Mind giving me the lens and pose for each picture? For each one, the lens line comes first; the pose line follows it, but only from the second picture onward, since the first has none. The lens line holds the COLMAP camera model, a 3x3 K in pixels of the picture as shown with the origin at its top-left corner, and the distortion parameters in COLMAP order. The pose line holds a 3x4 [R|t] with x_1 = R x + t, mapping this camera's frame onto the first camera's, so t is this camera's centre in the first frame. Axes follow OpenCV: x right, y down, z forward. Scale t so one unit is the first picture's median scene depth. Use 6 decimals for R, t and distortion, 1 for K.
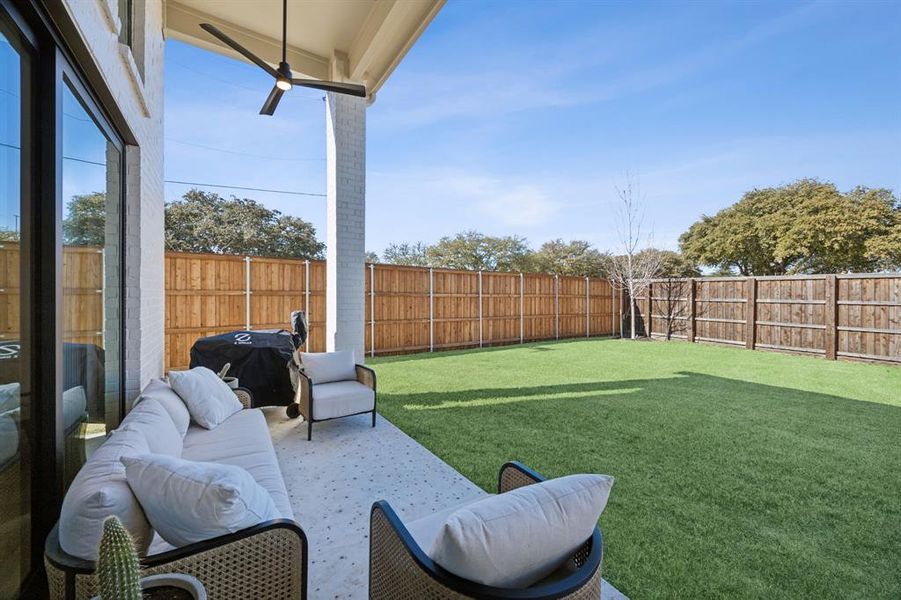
lens RADIAL K [[345.4, 0, 449.3], [0, 345.4, 296.9], [0, 0, 1]] dist [-0.002196, -0.000068]
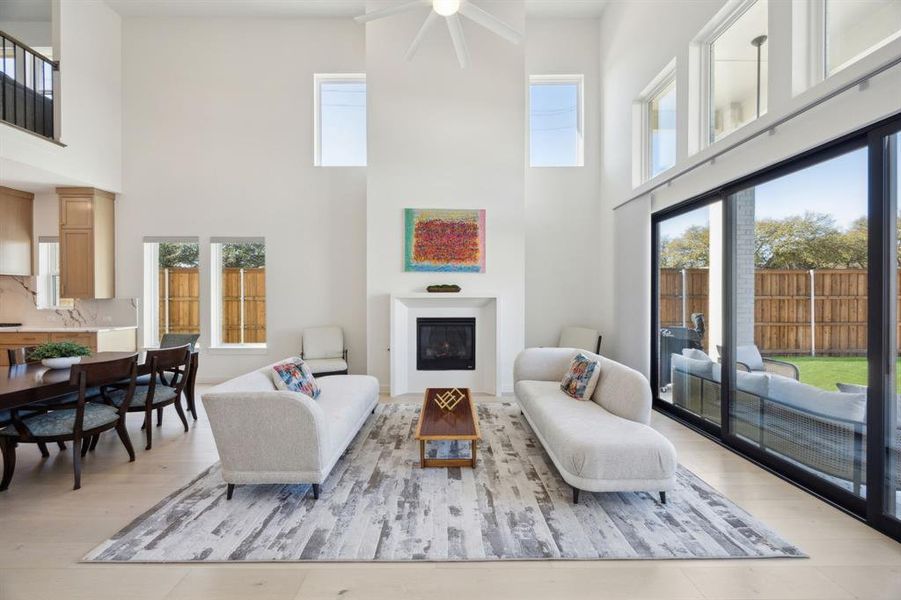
lens RADIAL K [[345.4, 0, 449.3], [0, 345.4, 296.9], [0, 0, 1]] dist [-0.002196, -0.000068]
pose [[0.835570, -0.001908, -0.549381, -0.158413], [0.003791, 0.999990, 0.002293, -0.009021], [0.549371, -0.003999, 0.835569, -0.187641]]
